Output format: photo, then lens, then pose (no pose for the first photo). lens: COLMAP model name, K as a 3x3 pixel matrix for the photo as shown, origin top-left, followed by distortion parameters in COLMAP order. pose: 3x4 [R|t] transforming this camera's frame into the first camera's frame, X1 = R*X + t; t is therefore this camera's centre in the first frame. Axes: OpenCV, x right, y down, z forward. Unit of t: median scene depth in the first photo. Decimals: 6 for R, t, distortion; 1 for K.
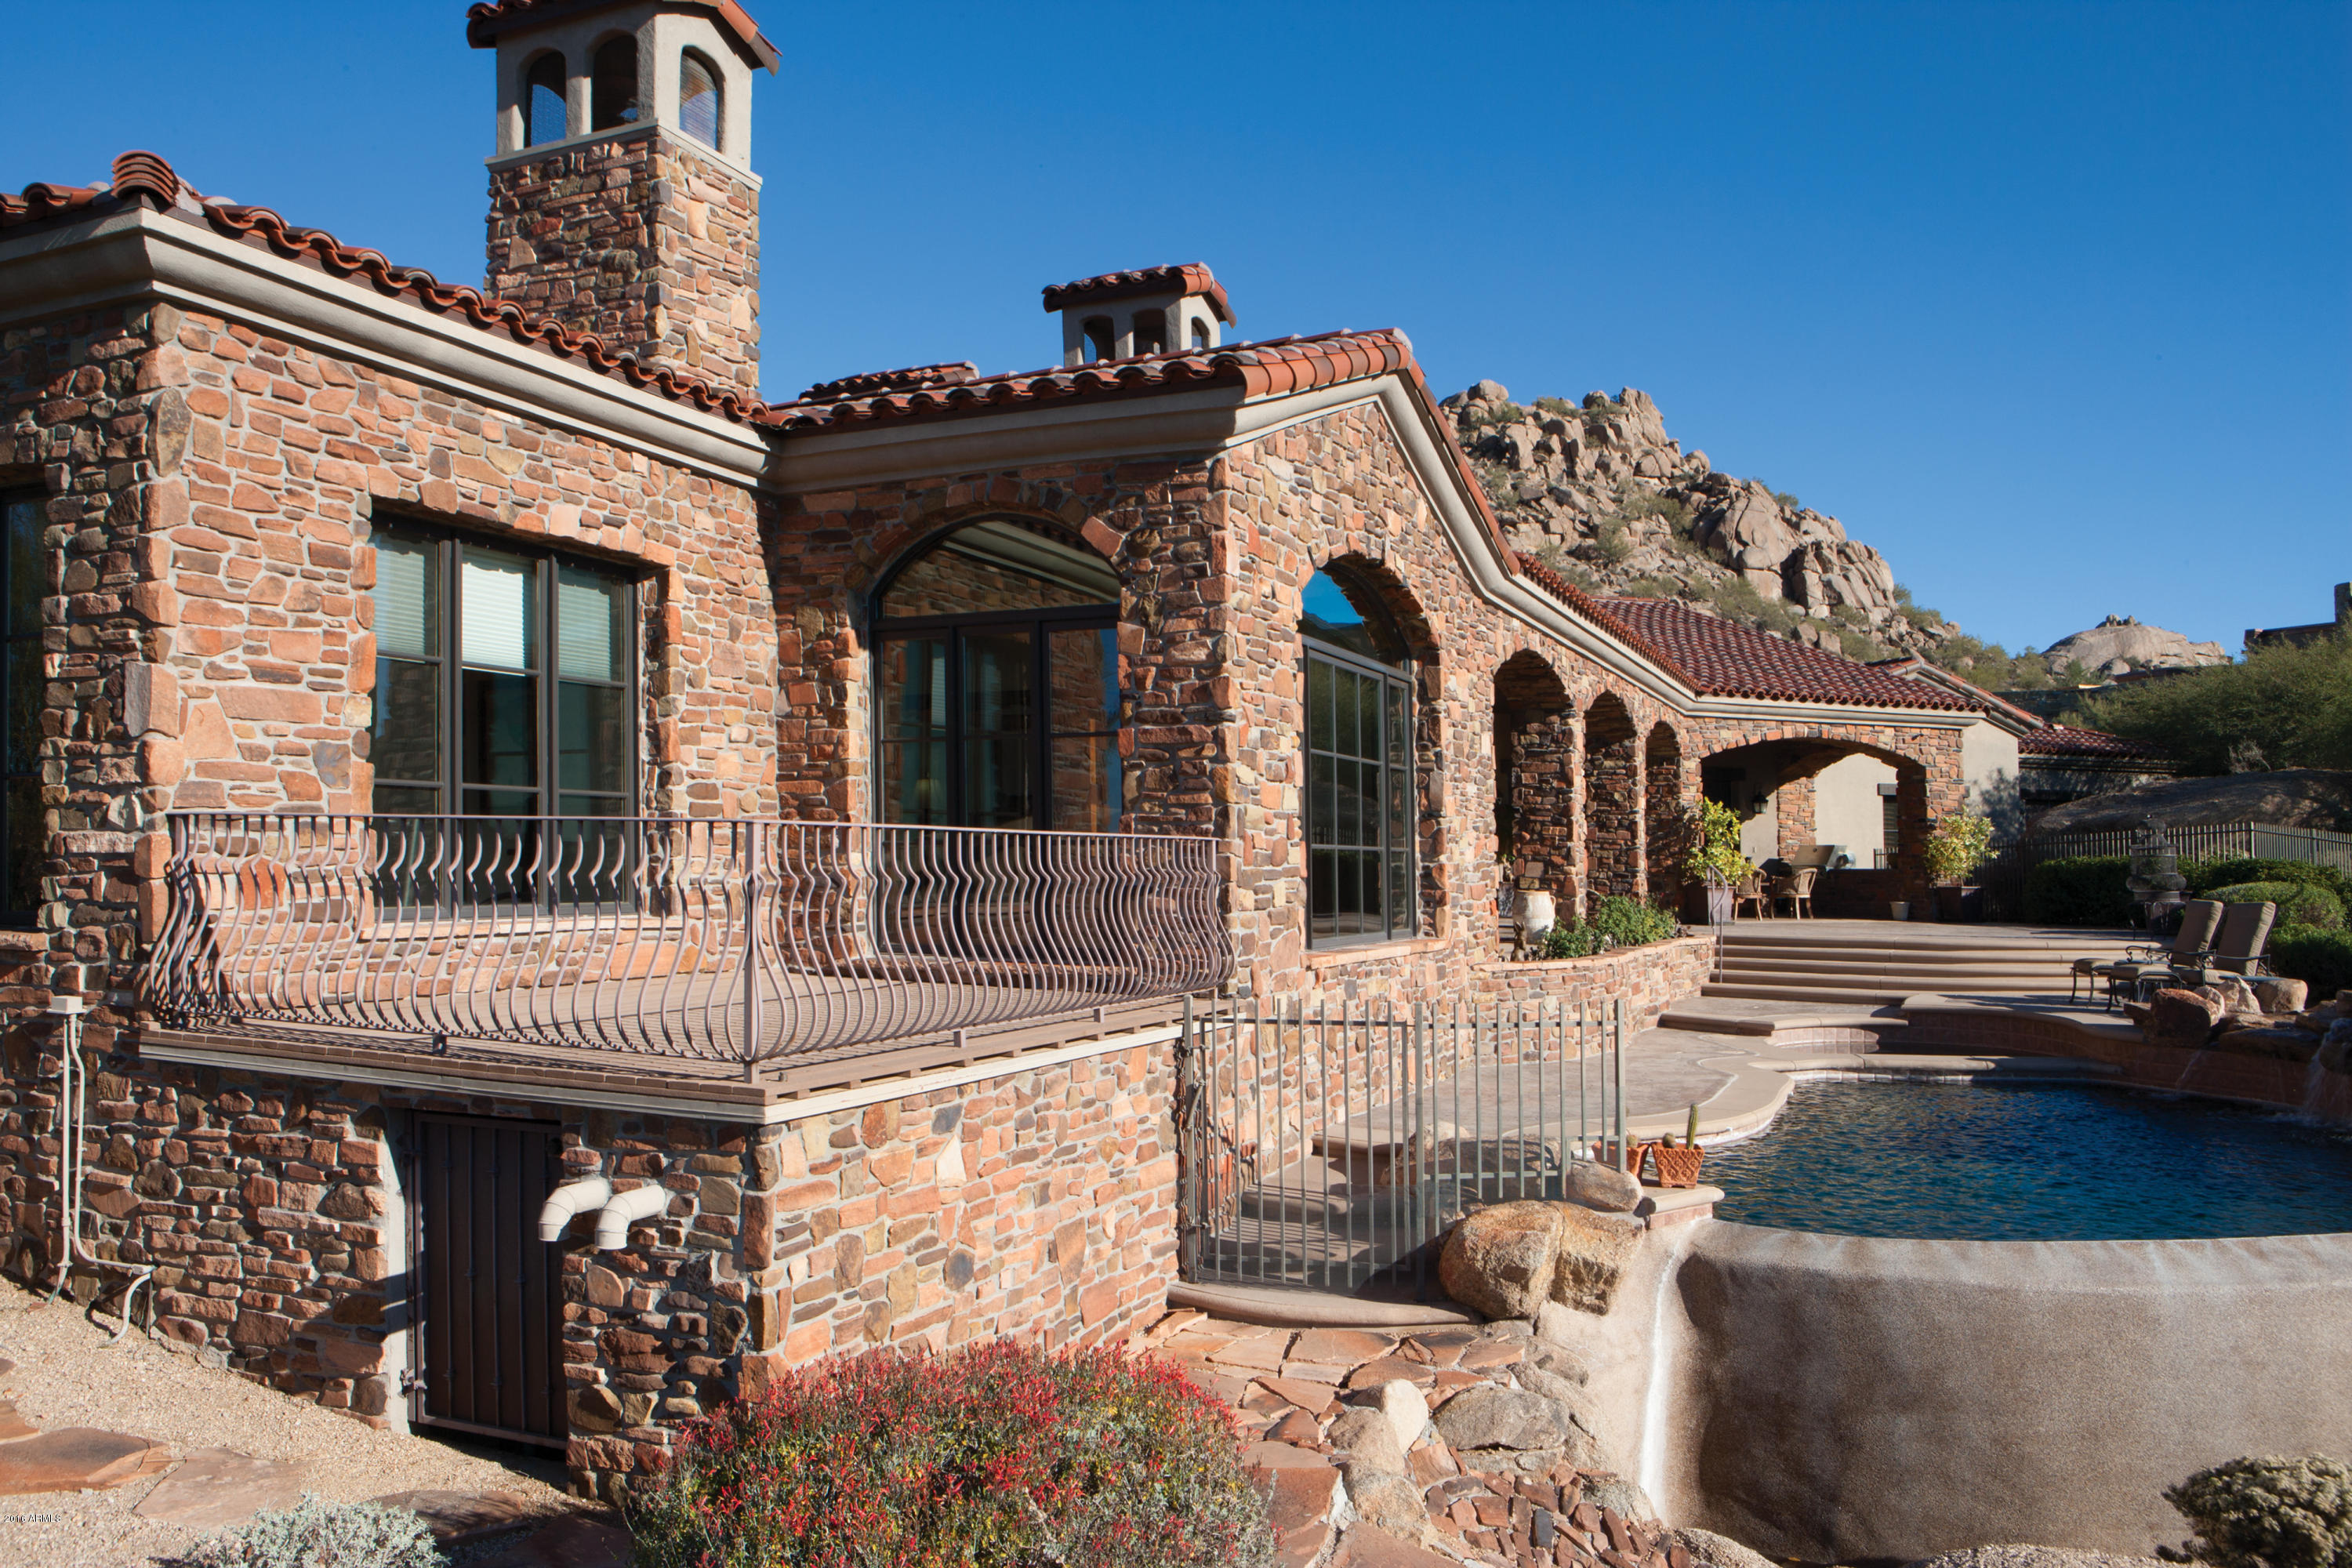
lens RADIAL K [[1388.4, 0, 1175.2], [0, 1388.4, 802.8], [0, 0, 1]] dist [-0.047850, 0.003058]
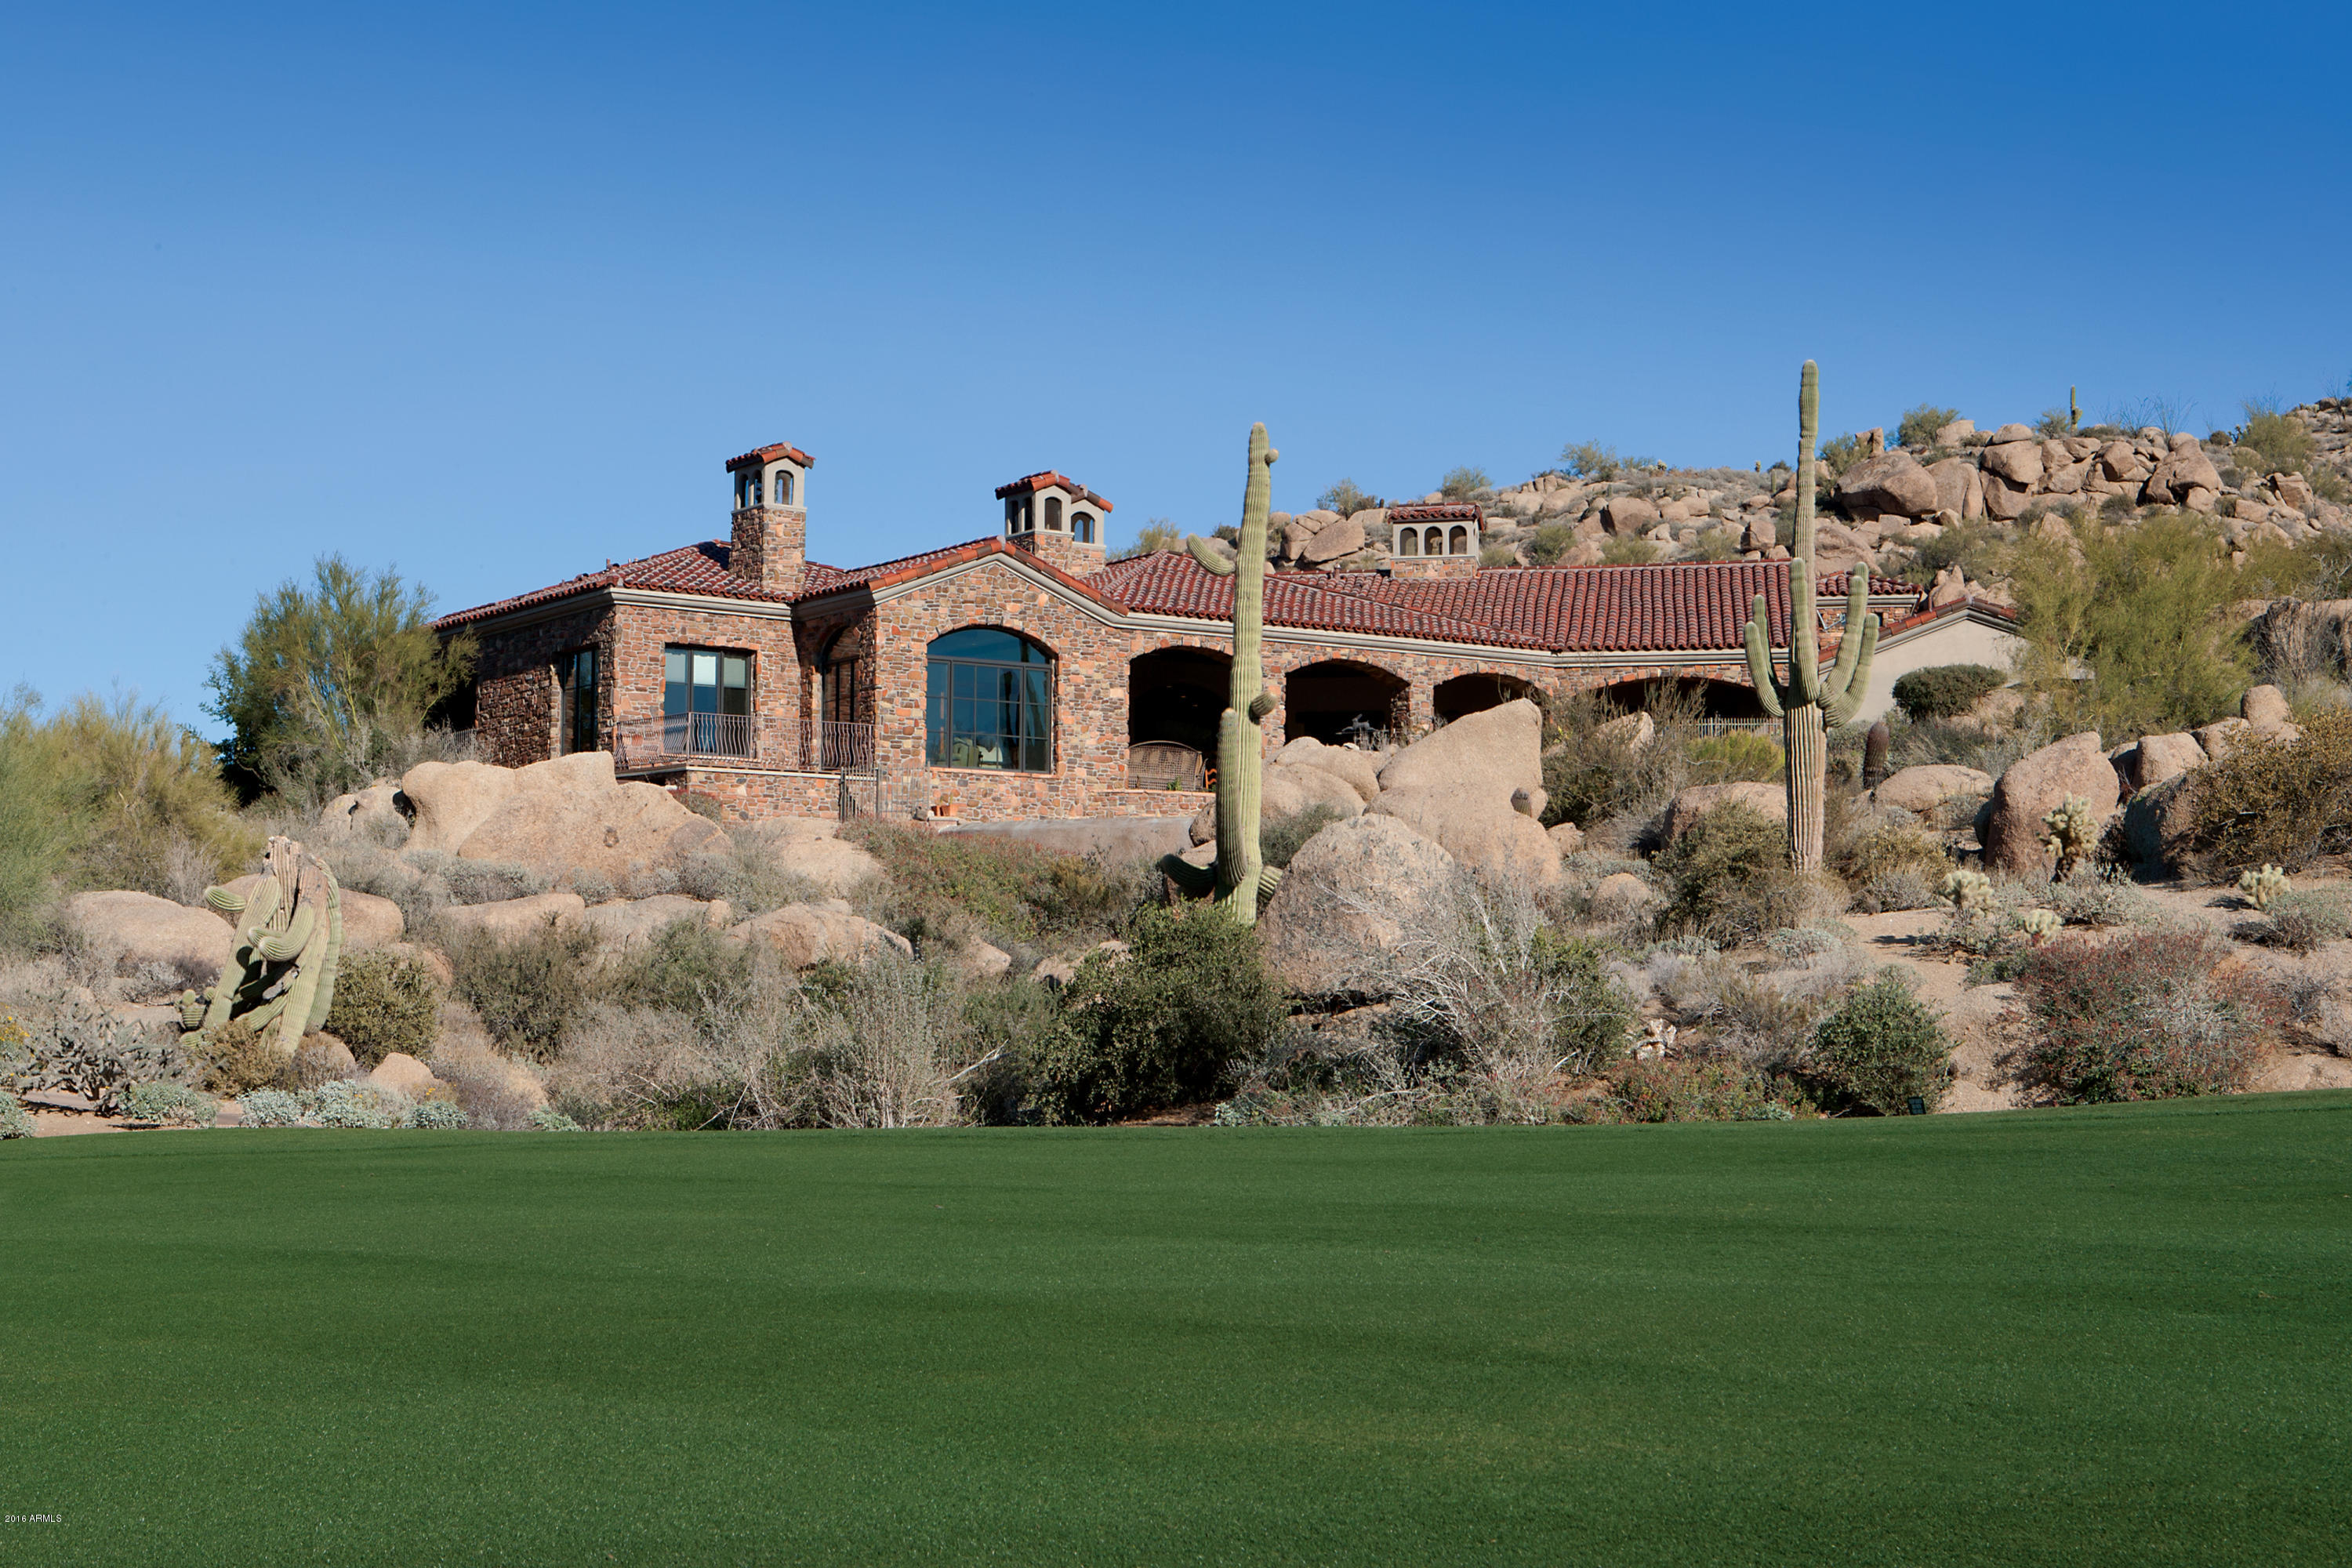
lens RADIAL K [[3392.7, 0, 1175.8], [0, 3392.7, 783.0], [0, 0, 1]] dist [0.031213, 0.000000]
pose [[0.795186, -0.039513, -0.605077, 5.321578], [0.004999, 0.998268, -0.058620, 0.622717], [0.606345, 0.043589, 0.794006, -4.804044]]
